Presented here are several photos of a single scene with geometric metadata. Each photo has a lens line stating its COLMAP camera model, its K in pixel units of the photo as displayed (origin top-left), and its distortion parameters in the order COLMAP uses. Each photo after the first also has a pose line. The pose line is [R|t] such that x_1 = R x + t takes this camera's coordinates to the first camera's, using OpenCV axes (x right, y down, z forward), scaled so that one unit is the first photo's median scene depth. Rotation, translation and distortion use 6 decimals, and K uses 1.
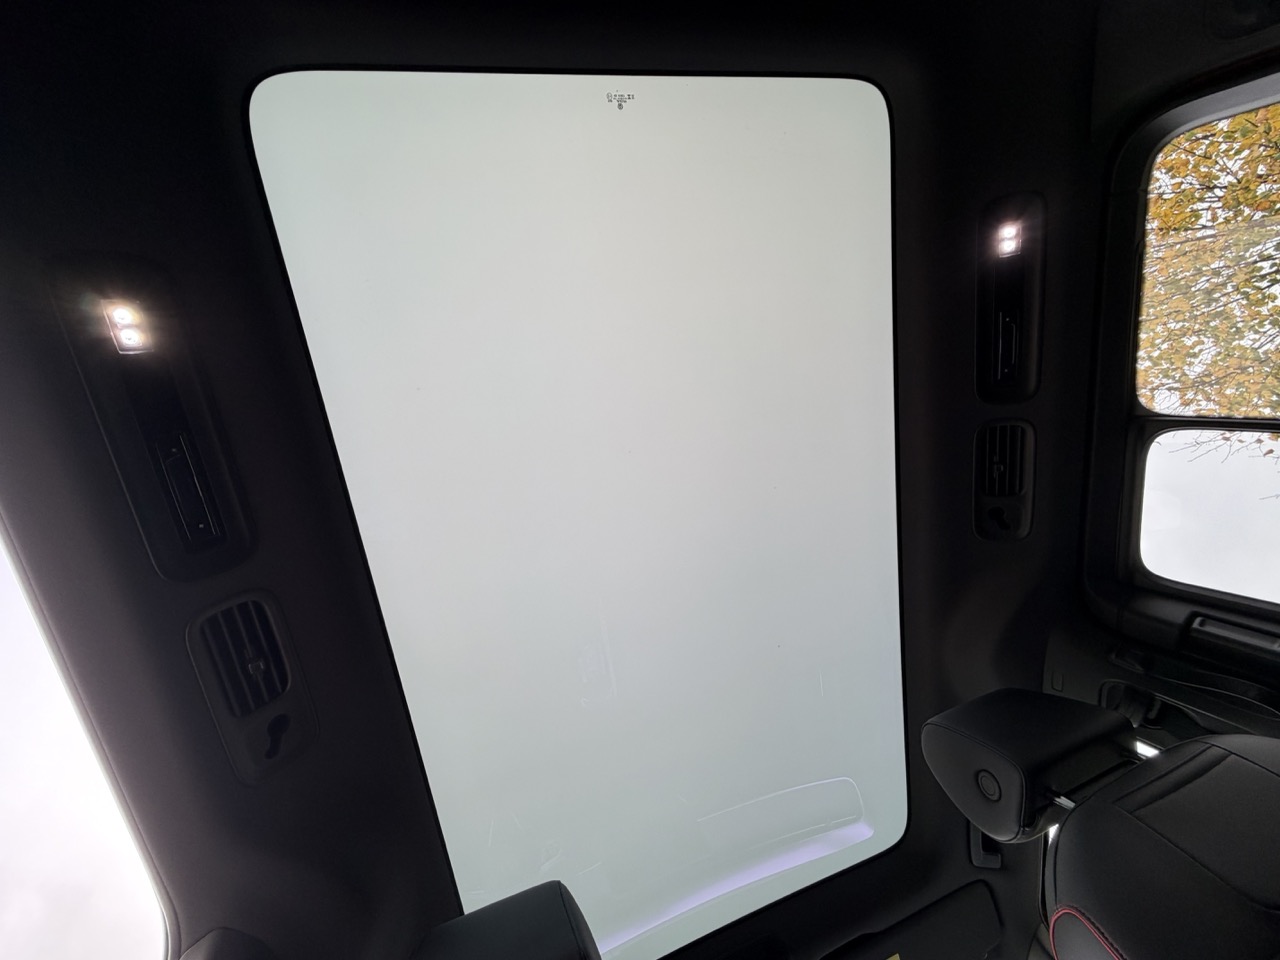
lens RADIAL K [[510.9, 0, 640.0], [0, 510.9, 480.0], [0, 0, 1]] dist [-0.000460, -0.000452]
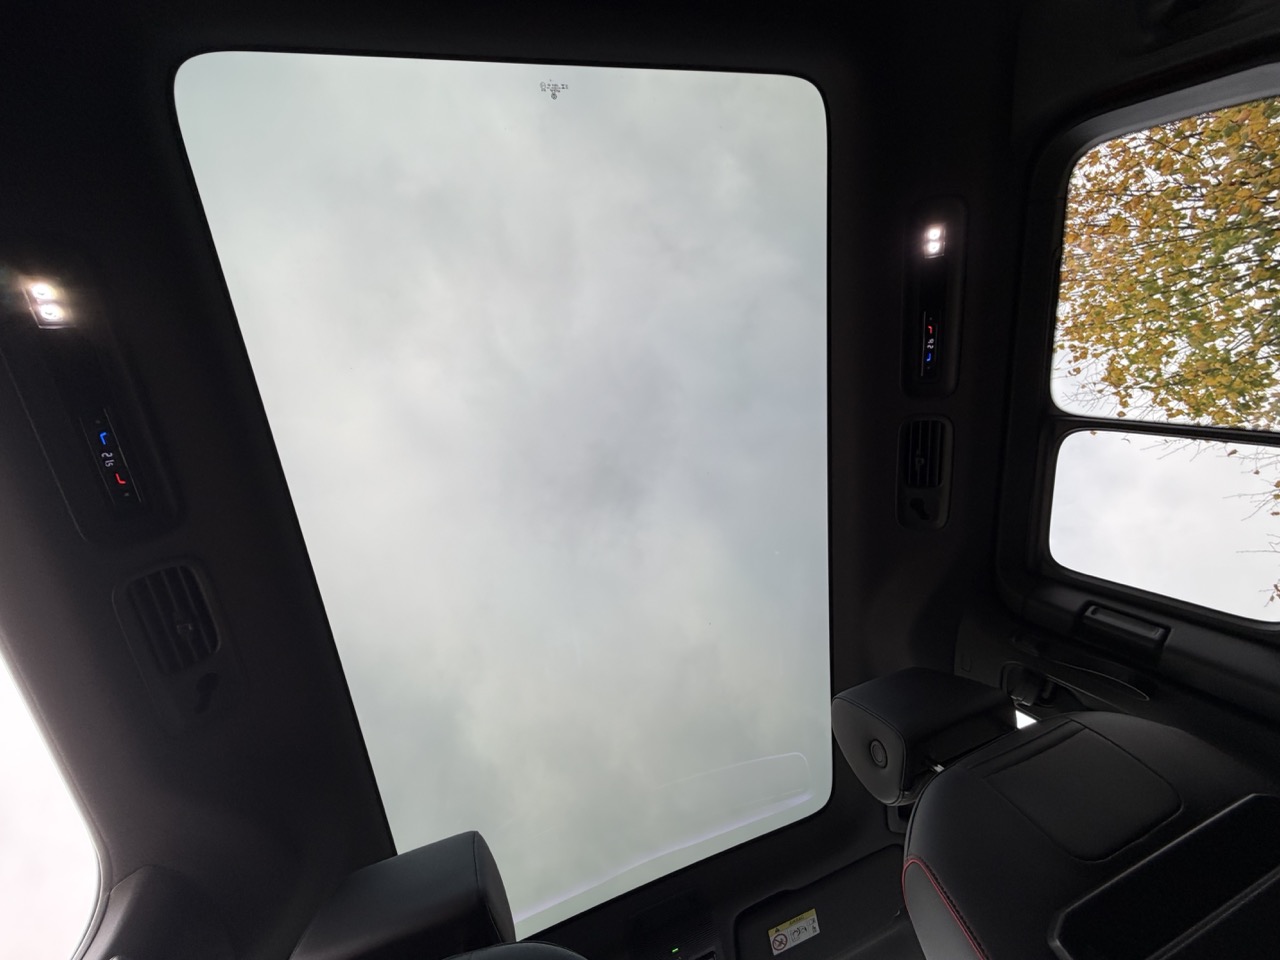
lens RADIAL K [[511.6, 0, 640.2], [0, 511.6, 481.9], [0, 0, 1]] dist [-0.001098, 0.000296]
pose [[0.999429, 0.028973, 0.017384, 0.110375], [-0.029648, 0.998764, 0.039904, -0.005654], [-0.016207, -0.040397, 0.999052, -0.043808]]
